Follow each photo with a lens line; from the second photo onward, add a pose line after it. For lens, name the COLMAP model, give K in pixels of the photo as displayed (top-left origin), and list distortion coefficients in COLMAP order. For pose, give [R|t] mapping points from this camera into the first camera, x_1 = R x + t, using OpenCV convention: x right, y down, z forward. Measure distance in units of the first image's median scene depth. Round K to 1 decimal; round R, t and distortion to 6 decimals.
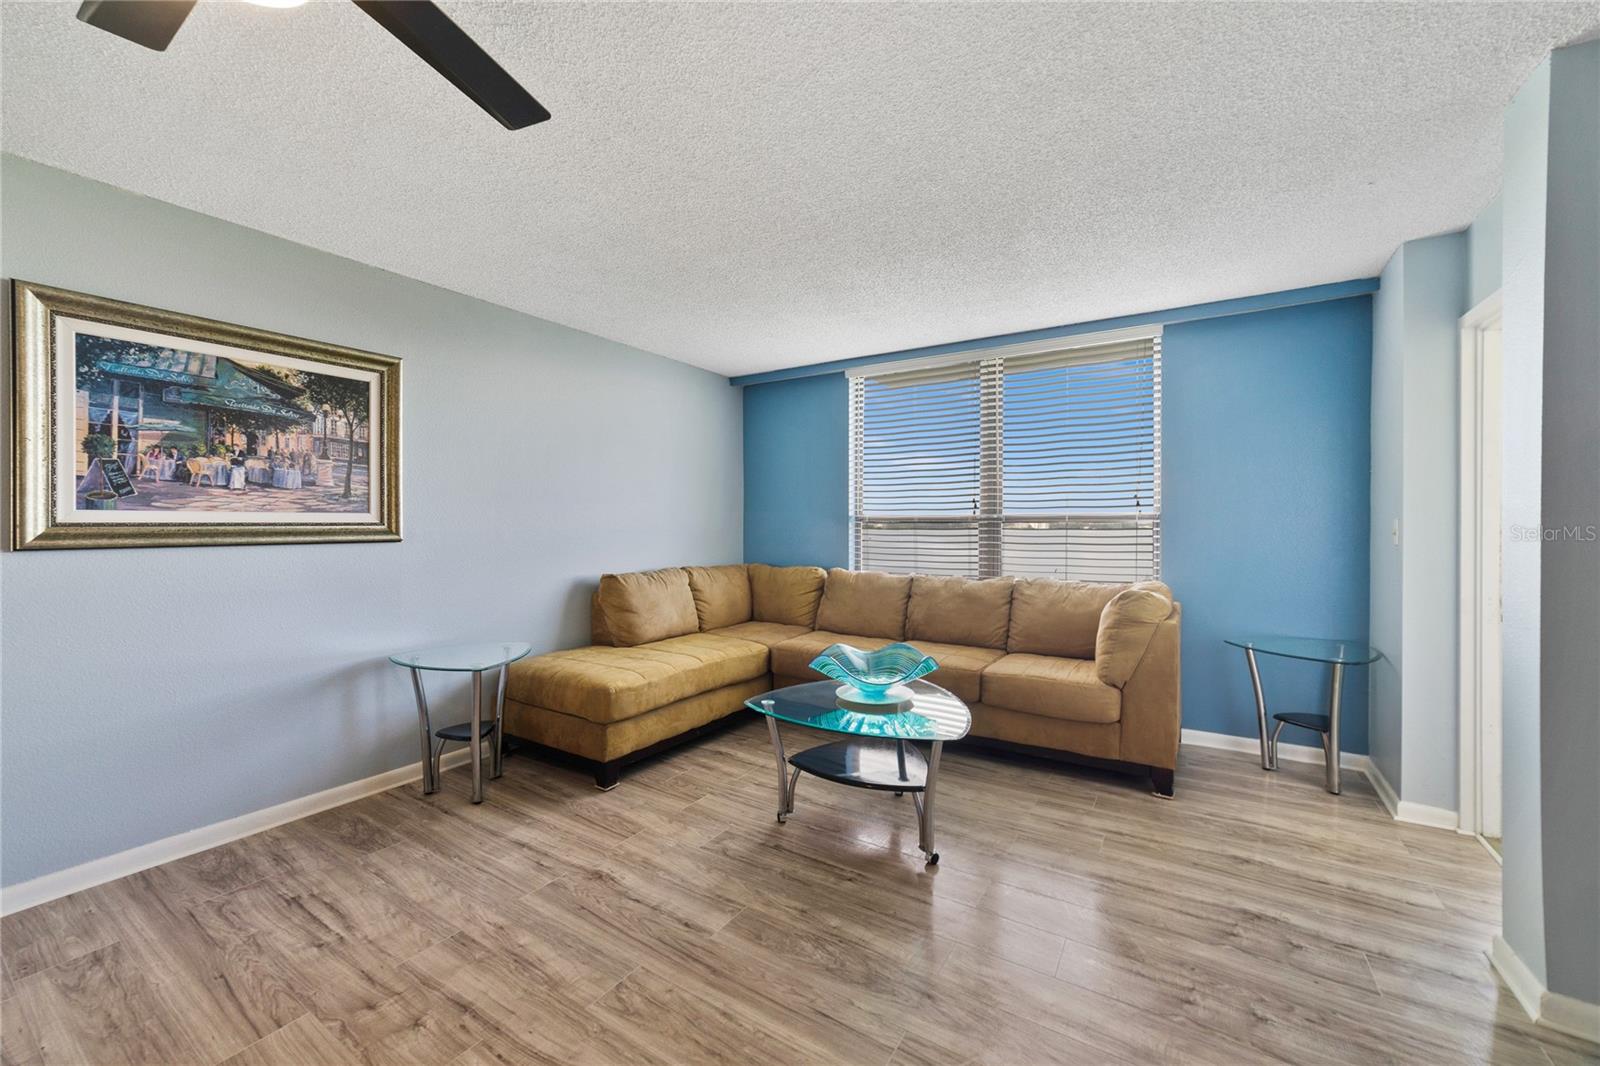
lens RADIAL K [[627.9, 0, 797.7], [0, 627.9, 526.5], [0, 0, 1]] dist [-0.015761, 0.005887]
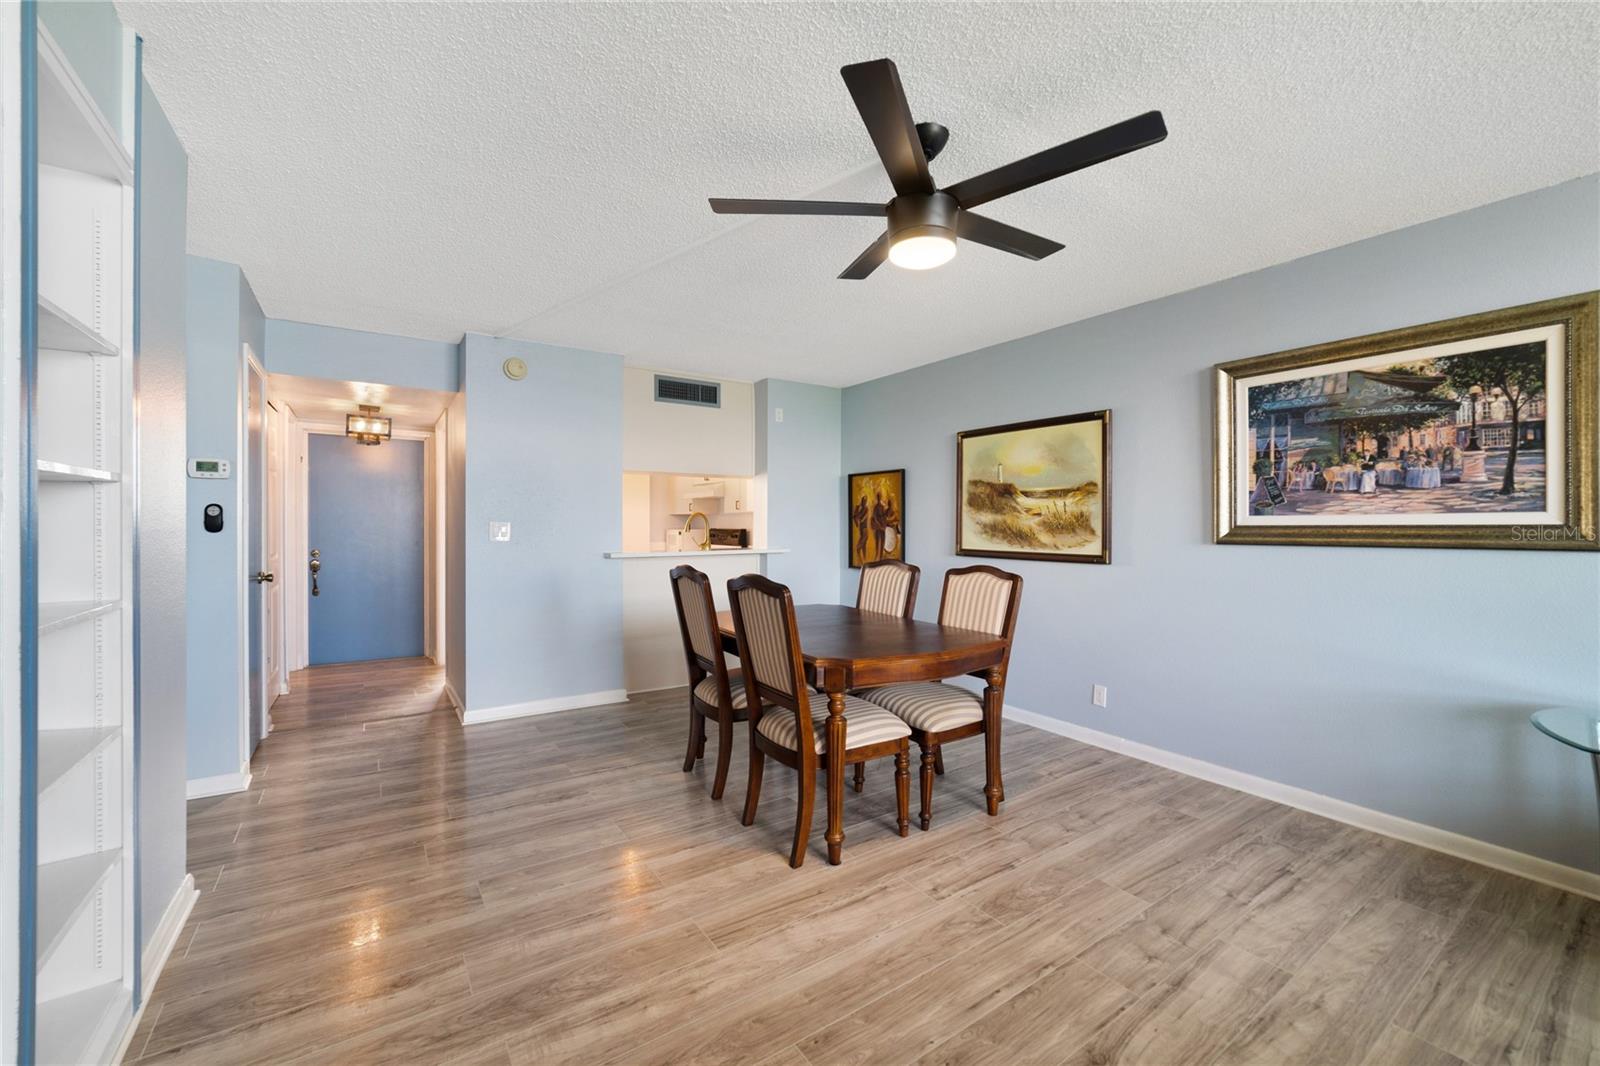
lens RADIAL K [[651.9, 0, 786.1], [0, 651.9, 525.9], [0, 0, 1]] dist [0.000552, 0.003980]
pose [[-0.410409, -0.006349, -0.911879, 0.440276], [-0.008916, 0.999956, -0.002949, 0.006642], [0.911858, 0.006919, -0.410447, 0.499903]]
